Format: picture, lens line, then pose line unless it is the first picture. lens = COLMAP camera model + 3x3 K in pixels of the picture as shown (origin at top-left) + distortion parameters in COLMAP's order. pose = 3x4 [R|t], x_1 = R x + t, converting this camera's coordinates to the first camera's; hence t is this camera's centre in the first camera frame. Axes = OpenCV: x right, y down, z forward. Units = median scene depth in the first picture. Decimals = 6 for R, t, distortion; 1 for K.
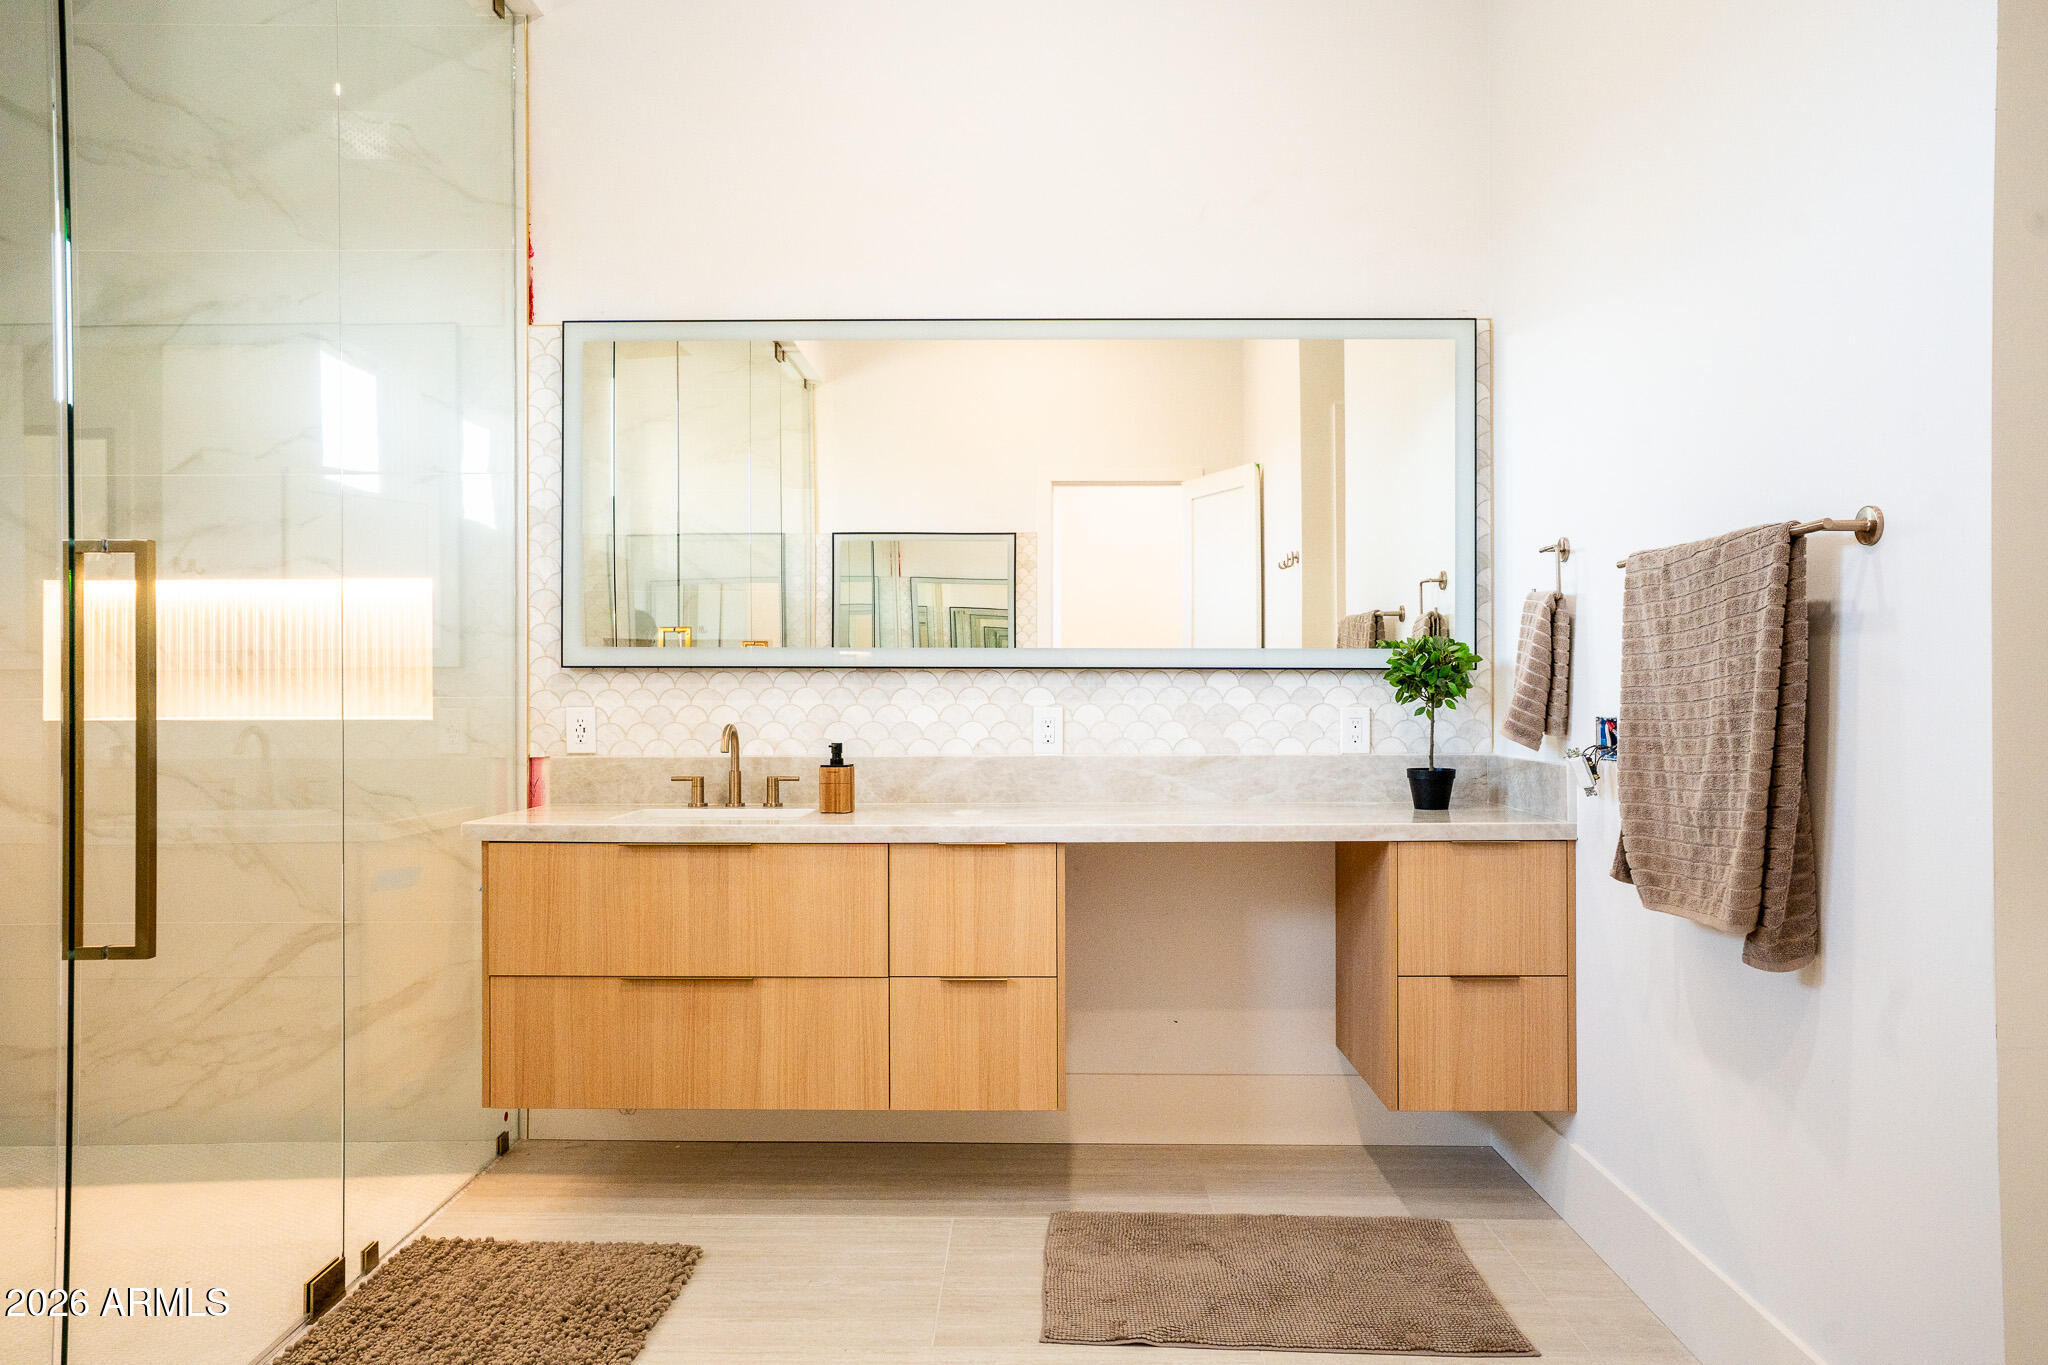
lens RADIAL K [[1363.5, 0, 1016.0], [0, 1363.5, 676.5], [0, 0, 1]] dist [-0.020073, 0.050904]
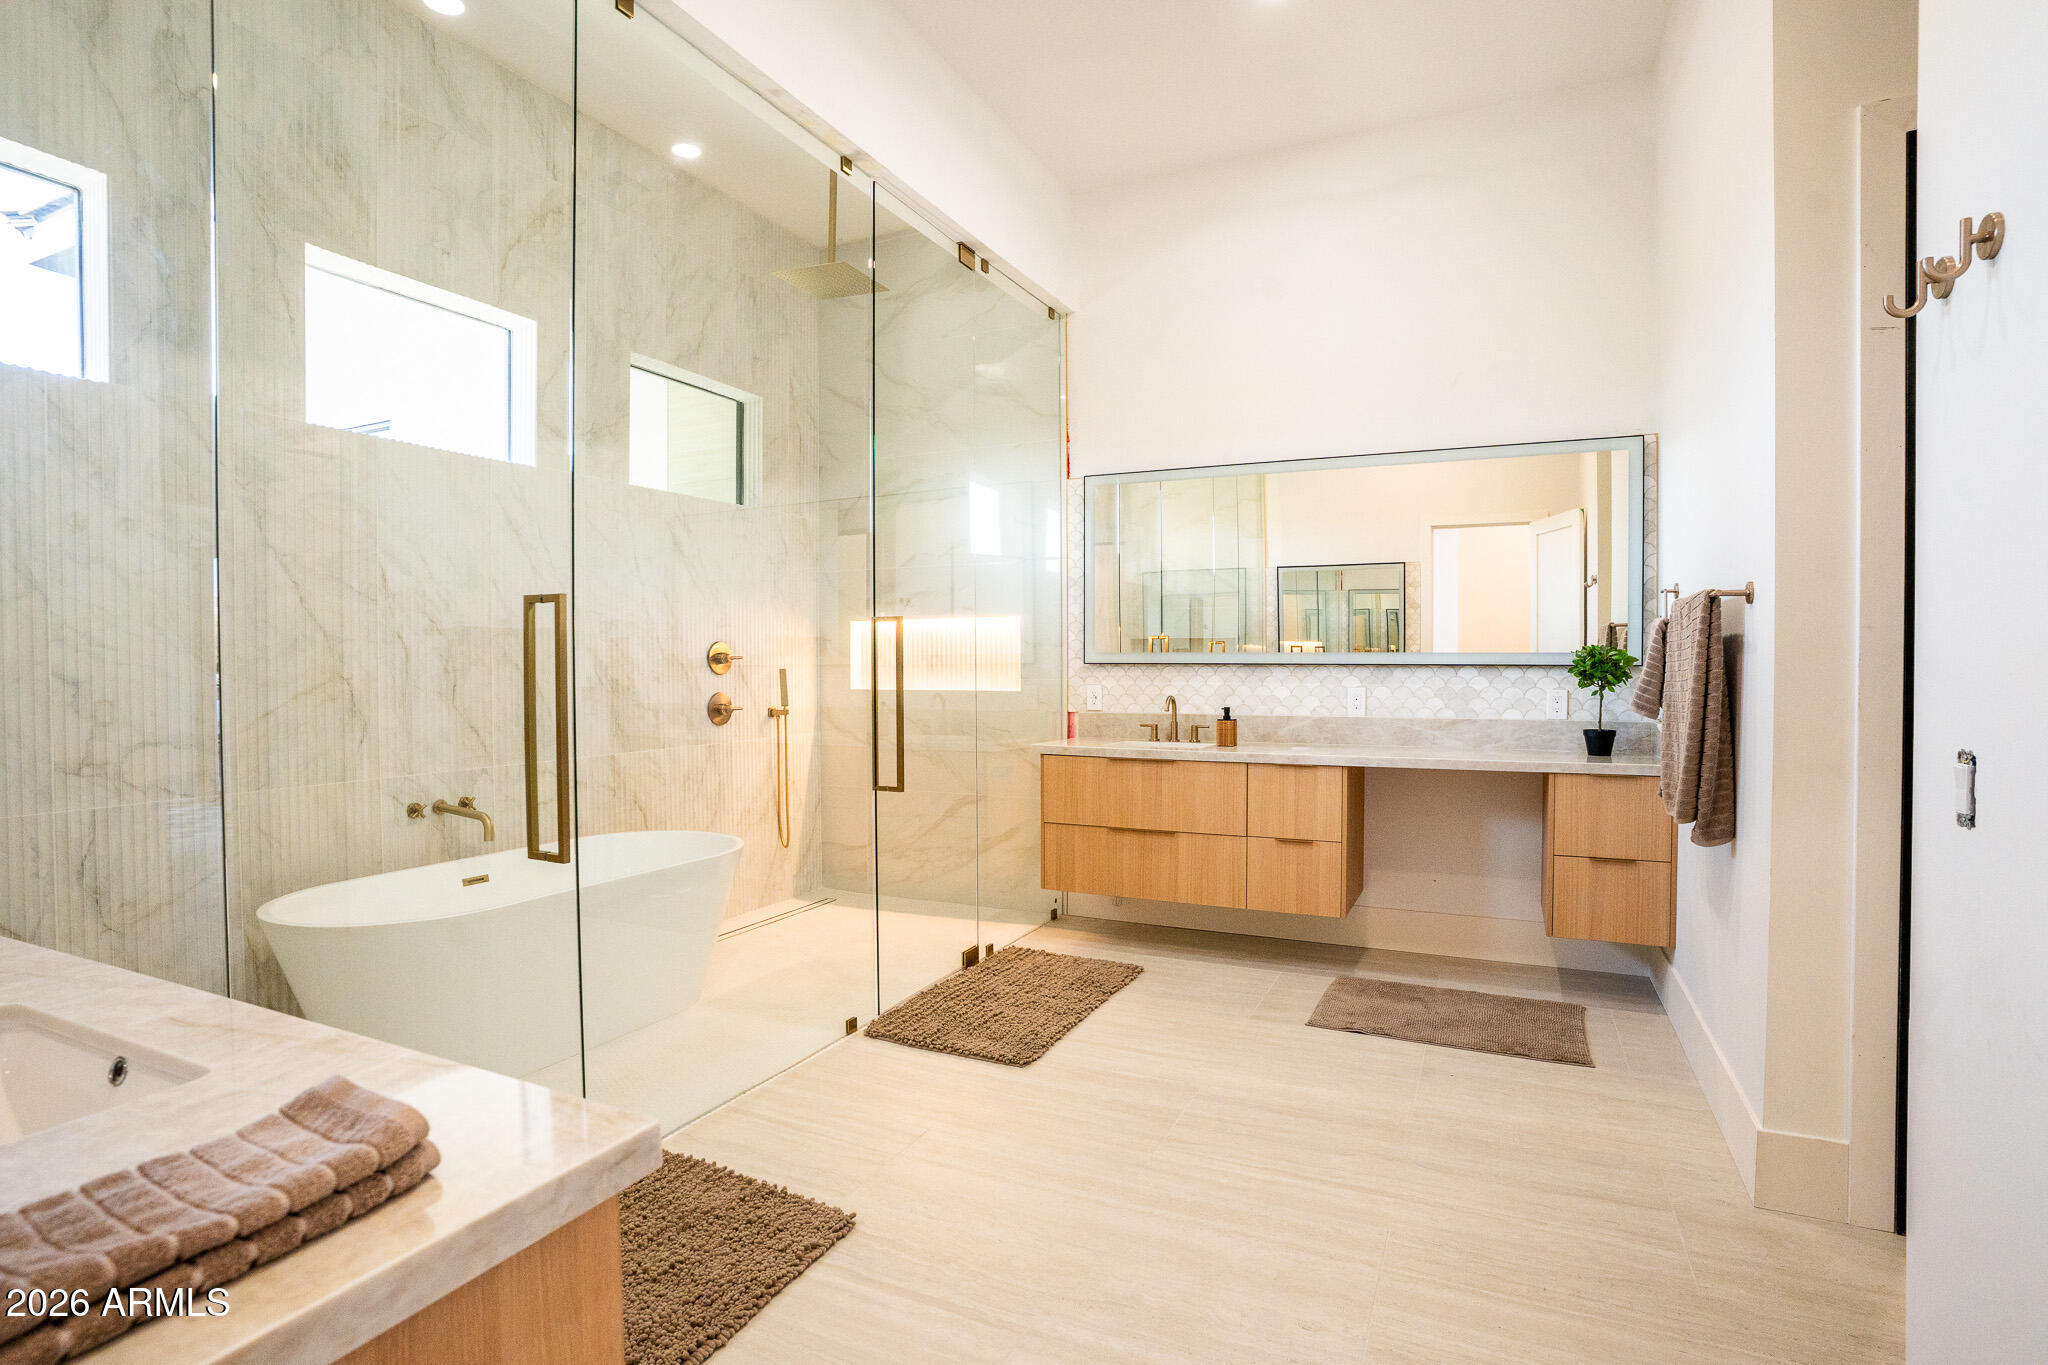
lens RADIAL K [[1002.9, 0, 1020.3], [0, 1002.9, 679.8], [0, 0, 1]] dist [-0.080088, 0.038941]
pose [[0.910309, 0.007398, -0.413863, 0.160805], [0.001843, 0.999758, 0.021926, -0.015454], [0.413925, -0.020722, 0.910075, -0.293266]]
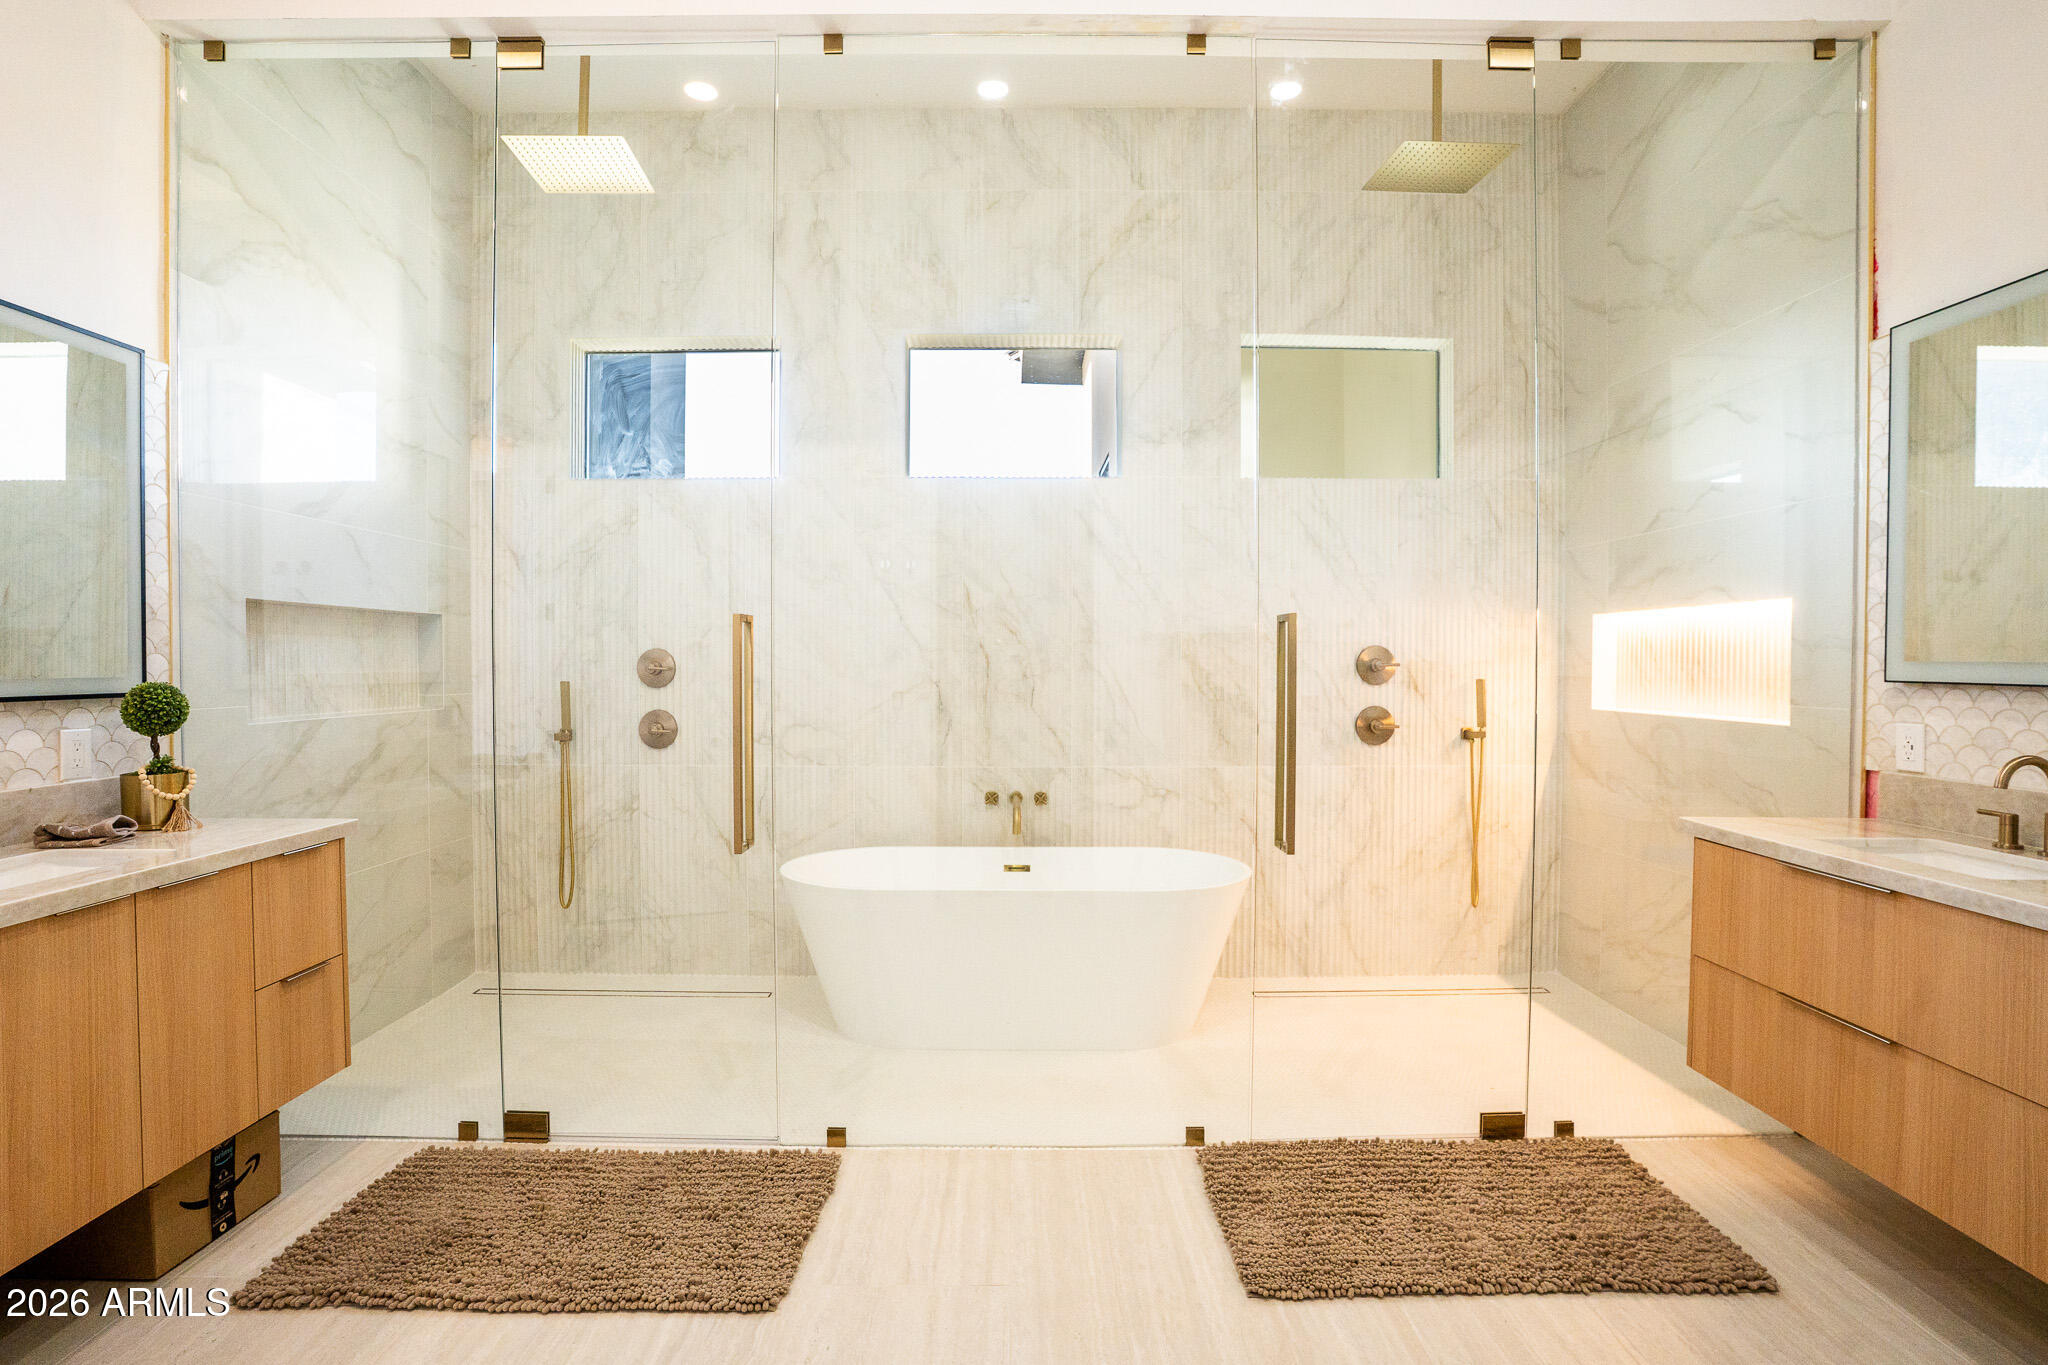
lens RADIAL K [[1002.9, 0, 1020.3], [0, 1002.9, 679.8], [0, 0, 1]] dist [-0.080088, 0.038941]
pose [[0.035064, 0.022914, -0.999122, 0.363402], [0.001257, 0.999735, 0.022972, -0.026600], [0.999384, -0.002061, 0.035026, 0.371885]]
